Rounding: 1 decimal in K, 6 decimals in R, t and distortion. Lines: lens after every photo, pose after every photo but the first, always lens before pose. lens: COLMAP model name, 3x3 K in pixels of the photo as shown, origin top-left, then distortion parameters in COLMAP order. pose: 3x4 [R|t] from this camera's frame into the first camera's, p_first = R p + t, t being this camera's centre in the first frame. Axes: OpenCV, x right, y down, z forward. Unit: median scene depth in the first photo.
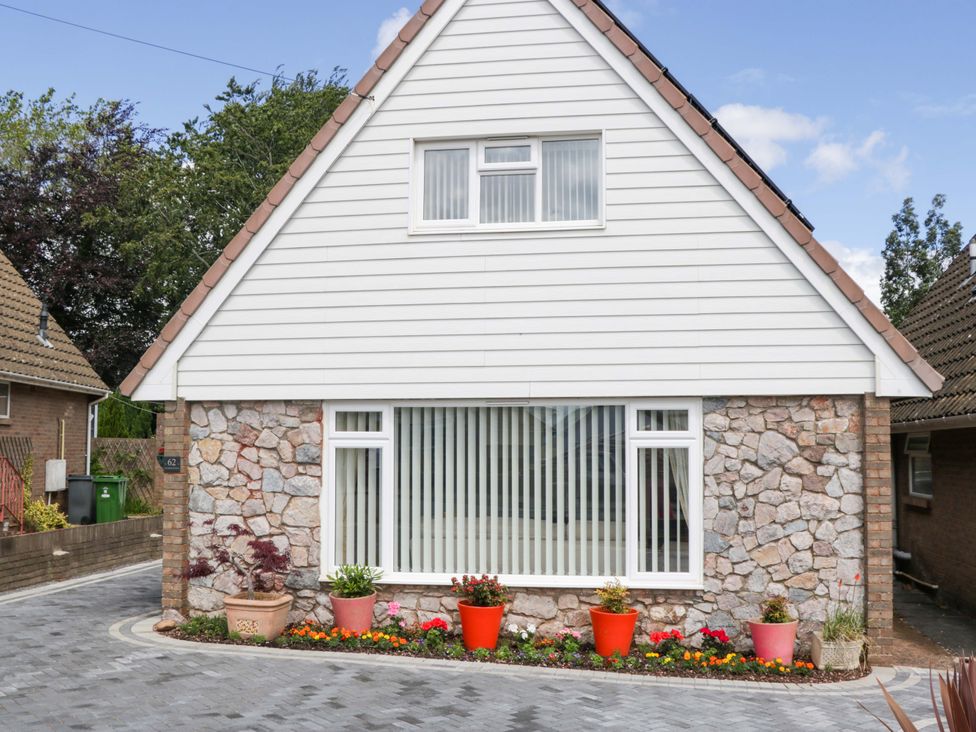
lens RADIAL K [[934.8, 0, 475.3], [0, 934.8, 362.6], [0, 0, 1]] dist [-0.168748, 0.185773]
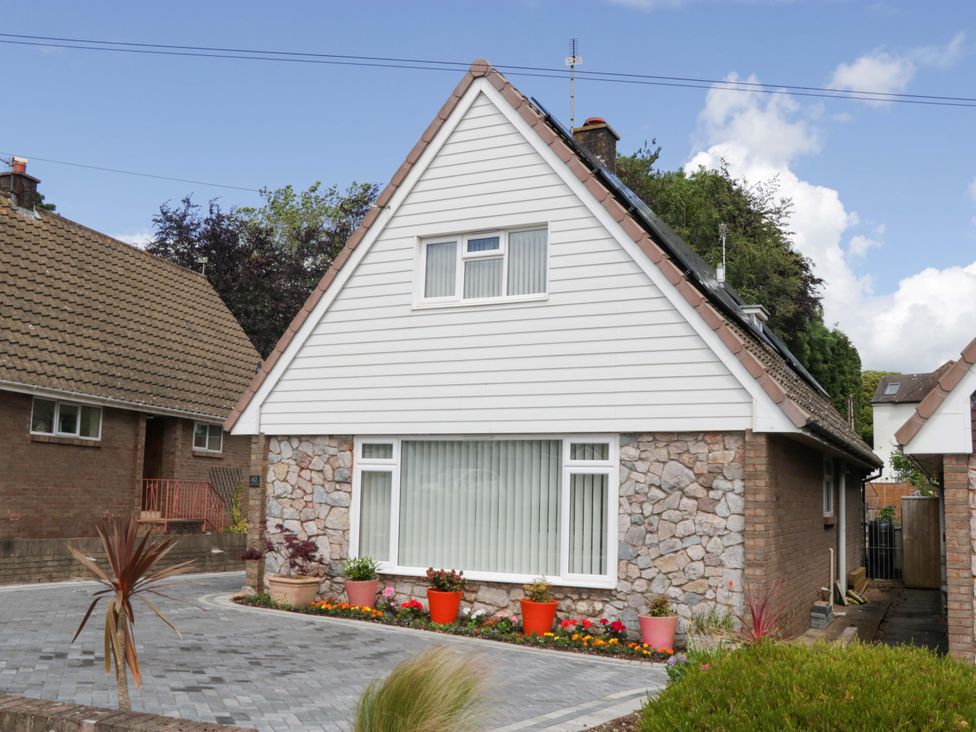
lens RADIAL K [[904.0, 0, 509.3], [0, 904.0, 365.7], [0, 0, 1]] dist [-0.173966, 0.176609]
pose [[0.961739, -0.017894, -0.273381, 0.420468], [0.003747, 0.998630, -0.052183, 0.009408], [0.273940, 0.049162, 0.960489, -0.191137]]
